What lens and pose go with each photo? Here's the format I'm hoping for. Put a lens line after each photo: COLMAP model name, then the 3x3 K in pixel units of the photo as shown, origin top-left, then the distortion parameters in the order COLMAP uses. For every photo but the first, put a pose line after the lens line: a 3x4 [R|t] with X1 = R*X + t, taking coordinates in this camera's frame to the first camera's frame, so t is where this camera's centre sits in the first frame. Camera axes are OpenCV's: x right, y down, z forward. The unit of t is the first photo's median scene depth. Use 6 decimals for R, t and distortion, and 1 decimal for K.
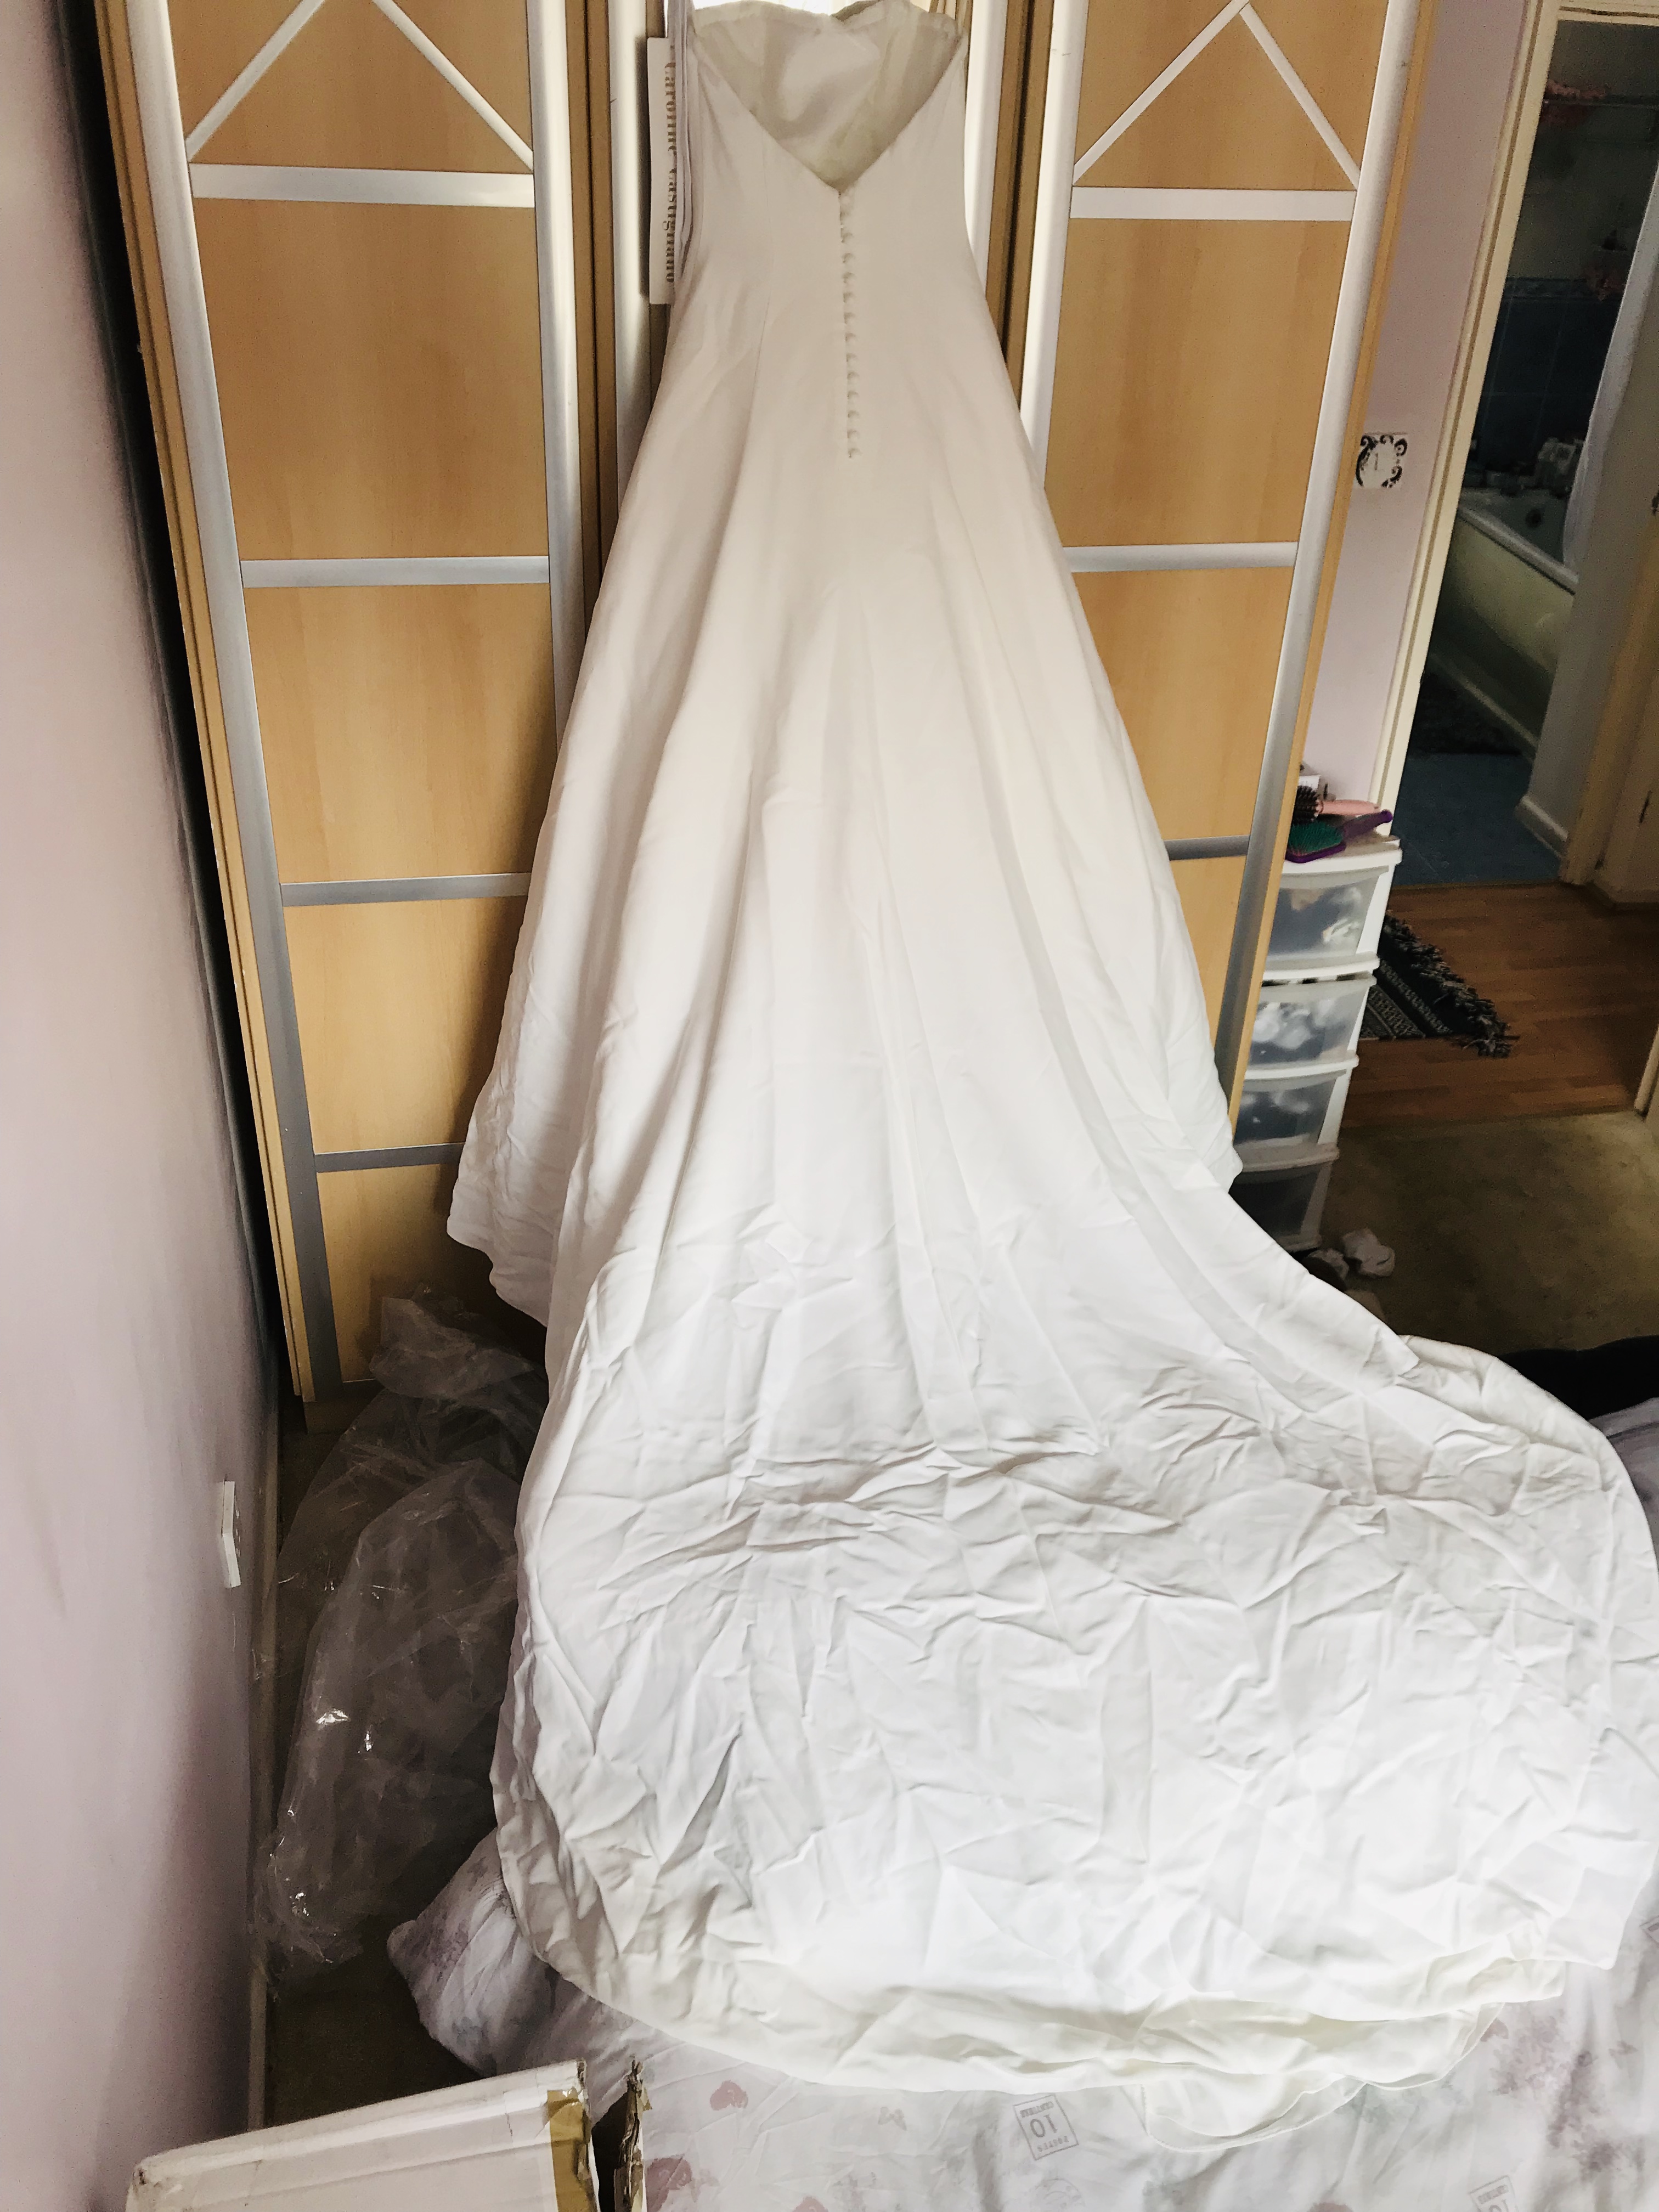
lens RADIAL K [[1773.4, 0, 839.9], [0, 1773.4, 1096.2], [0, 0, 1]] dist [-0.006135, -0.000149]
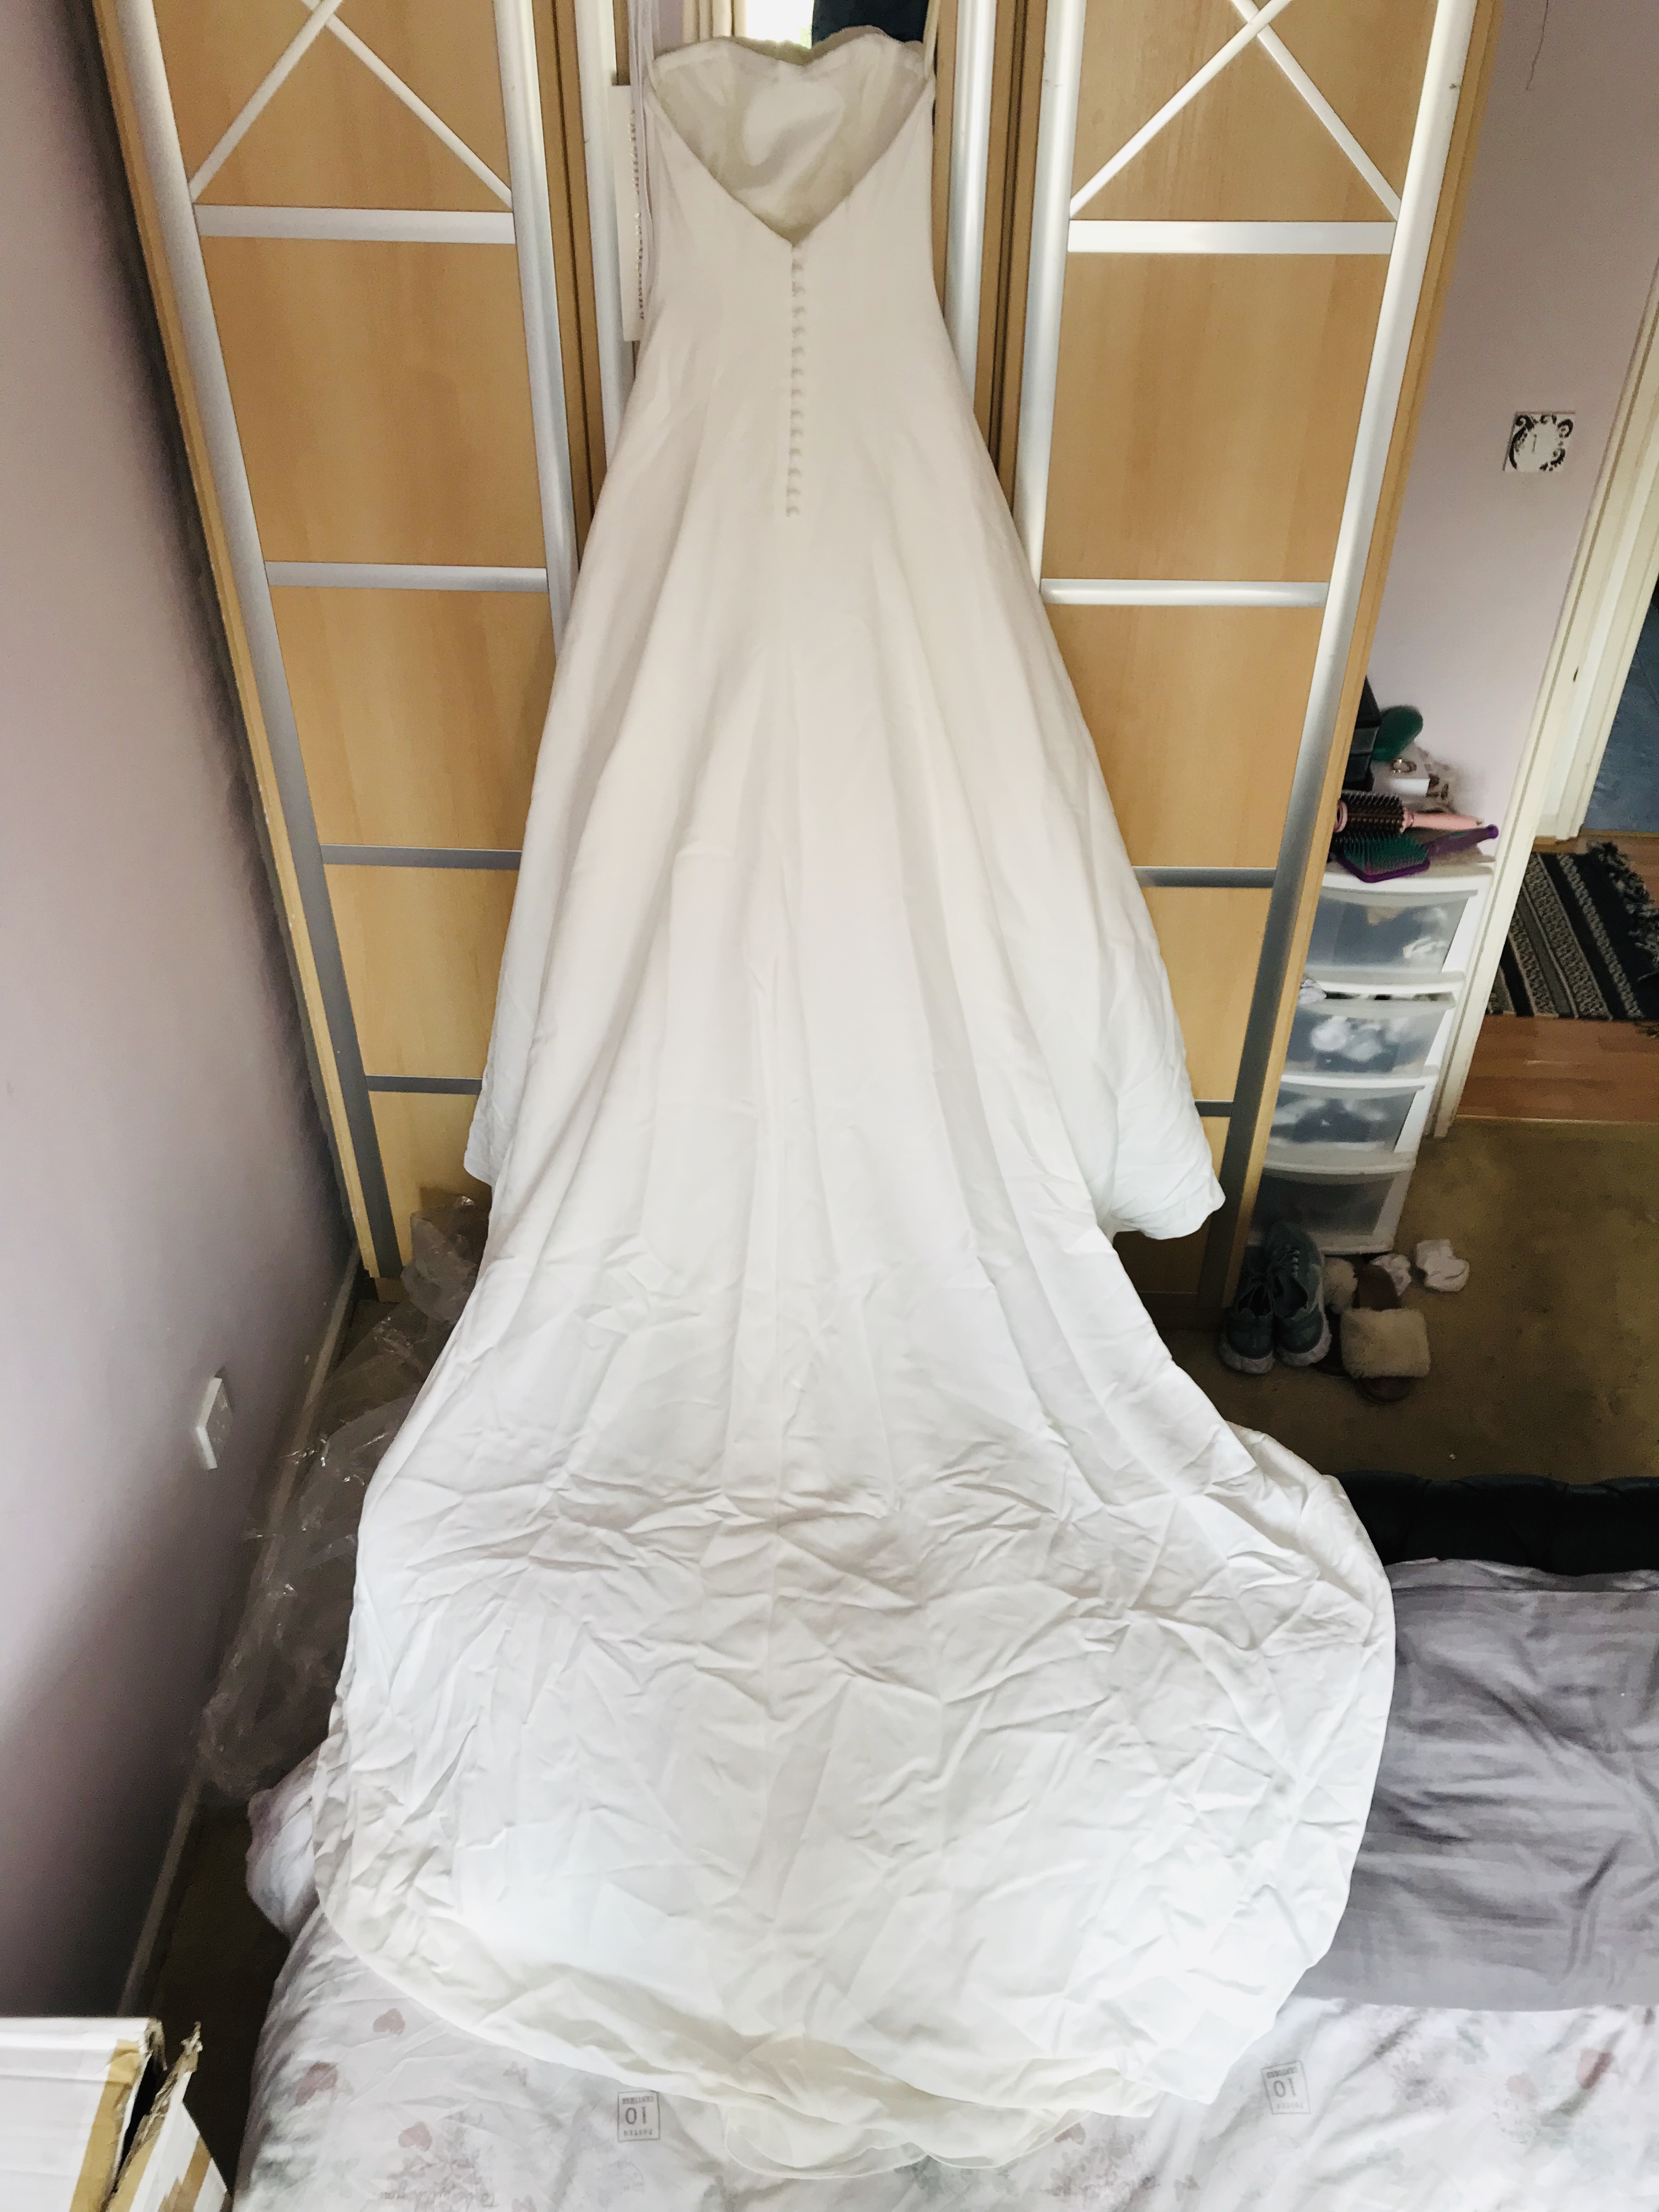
lens RADIAL K [[1751.2, 0, 829.5], [0, 1751.2, 1106.0], [0, 0, 1]] dist [-0.003210, -0.006806]
pose [[0.967643, 0.129928, -0.216300, 0.326586], [-0.098756, 0.983864, 0.149194, -0.206717], [0.232194, -0.123005, 0.964860, 0.006956]]
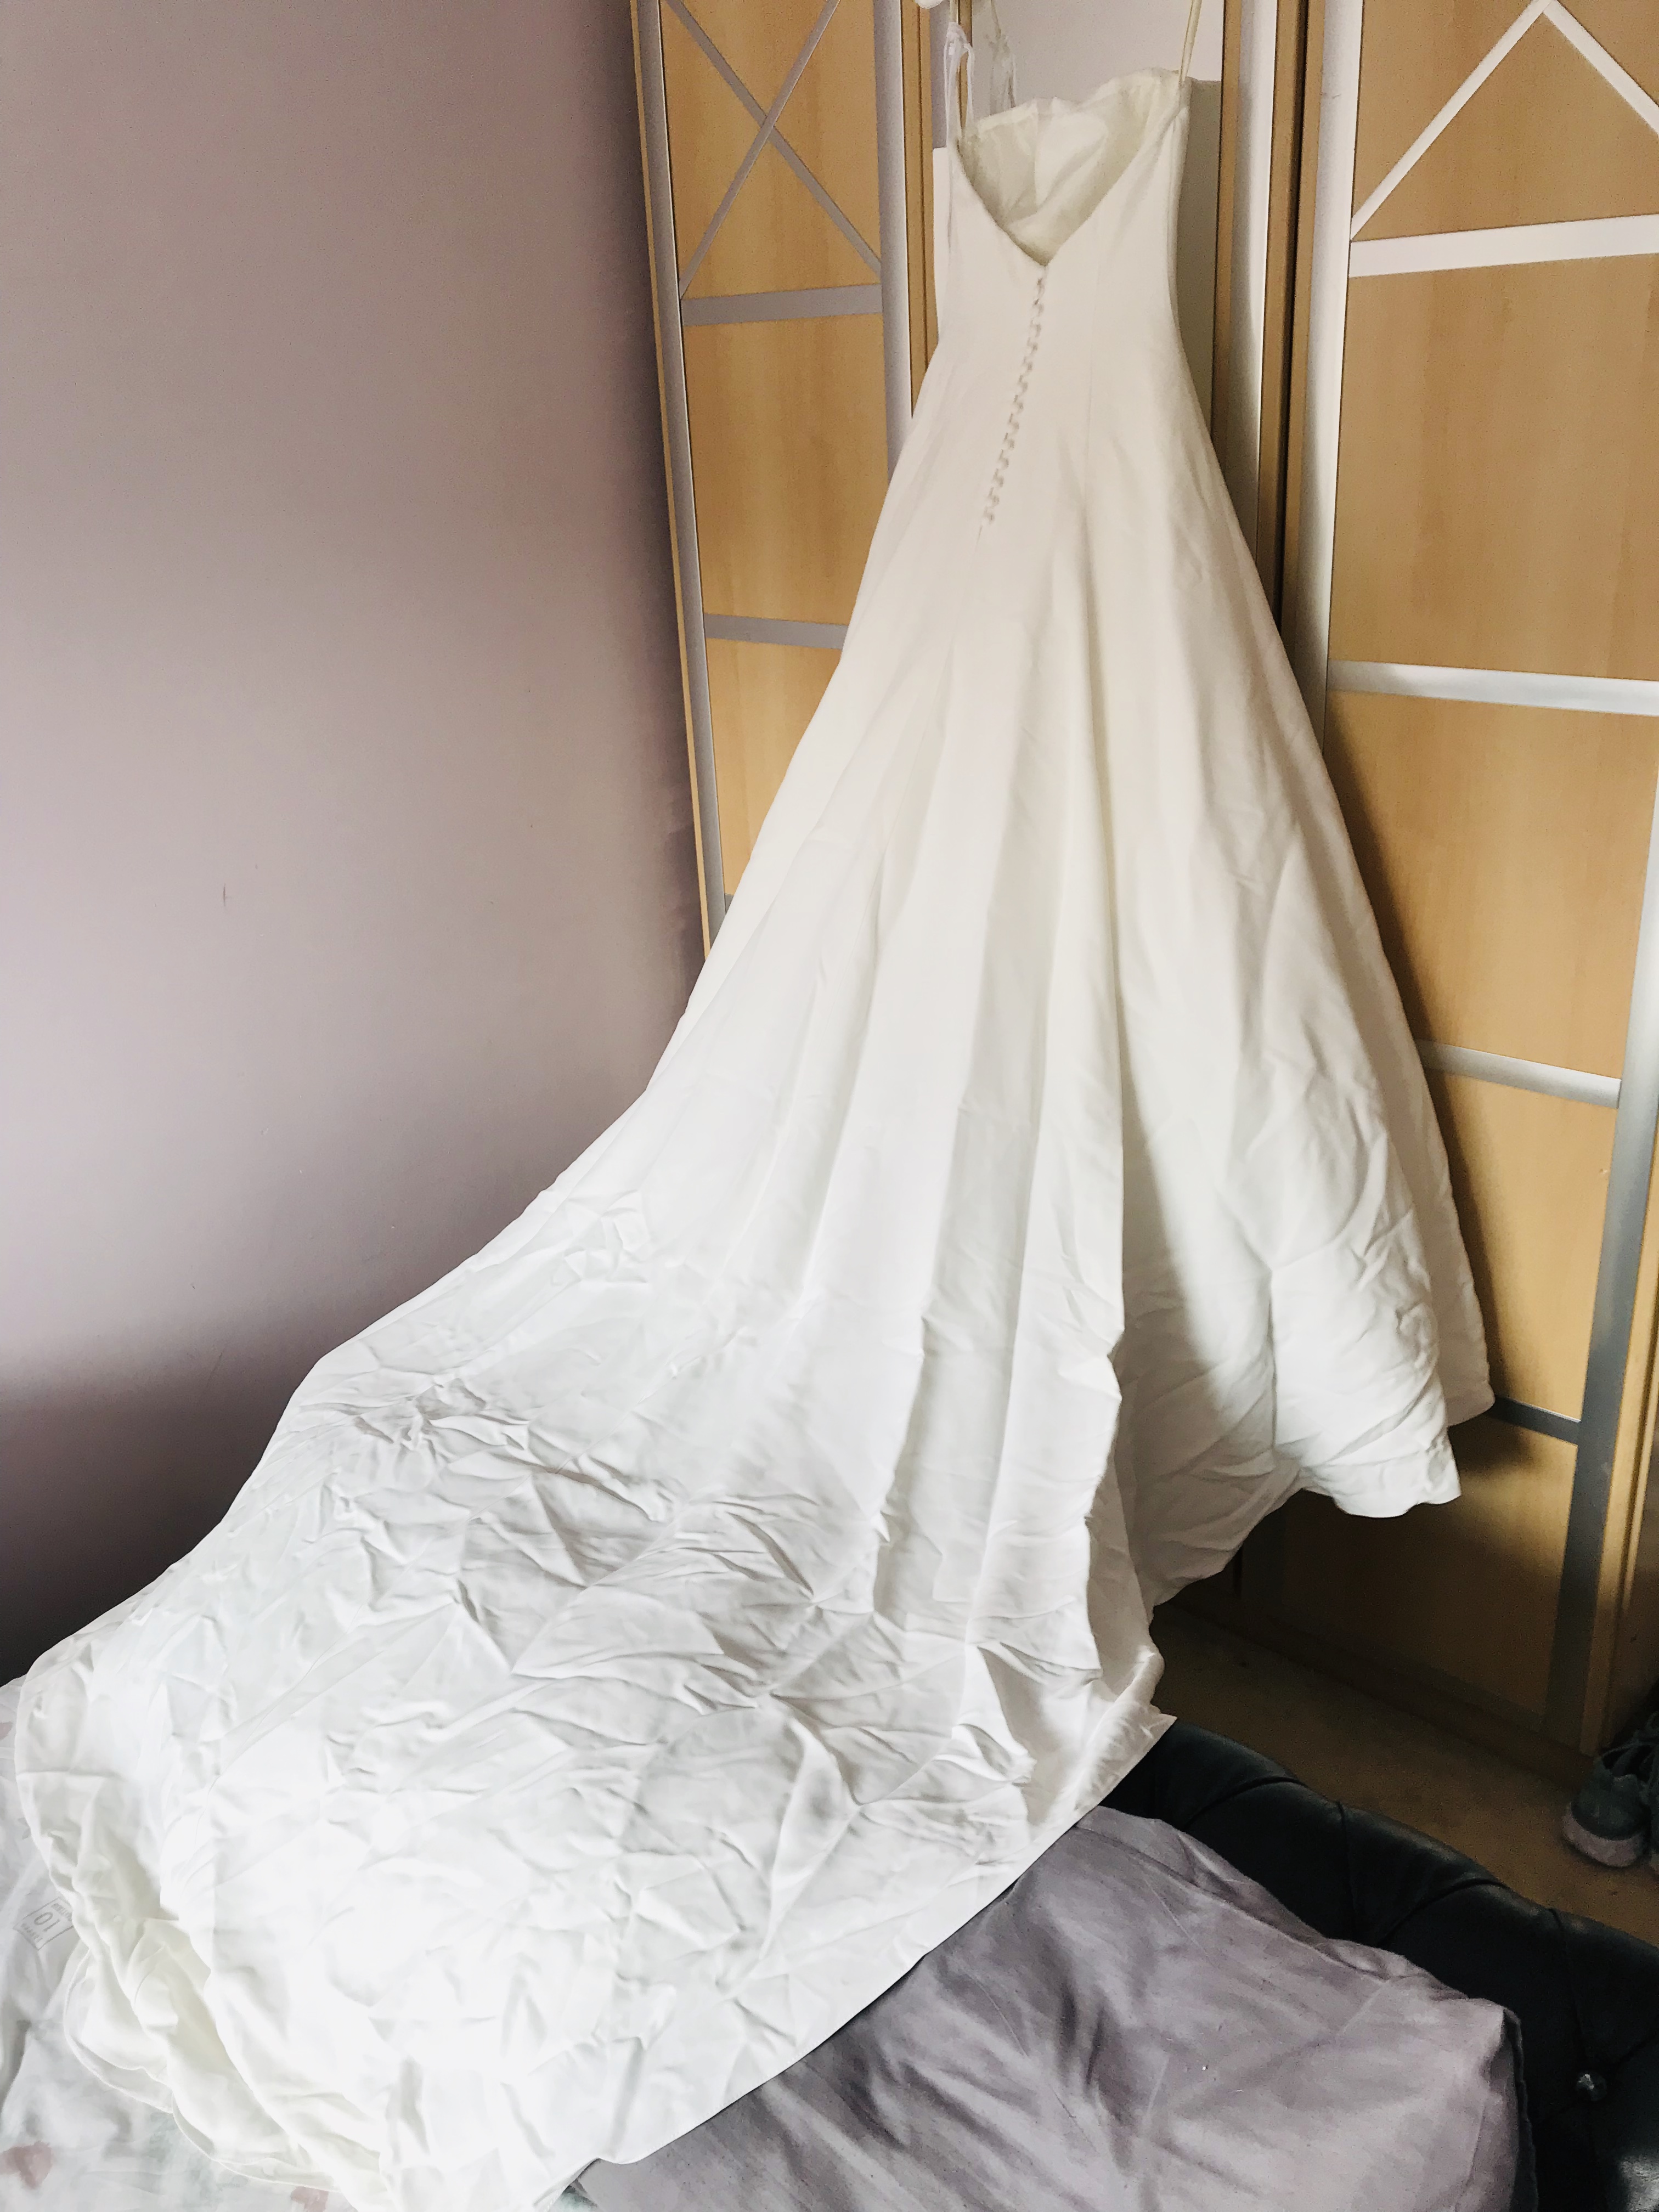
lens RADIAL K [[1788.3, 0, 819.2], [0, 1788.3, 1102.3], [0, 0, 1]] dist [-0.007817, -0.001857]
pose [[0.579439, 0.243695, -0.777729, 0.914121], [-0.354821, 0.934501, 0.028463, -0.062312], [0.733725, 0.259463, 0.627955, 0.444035]]
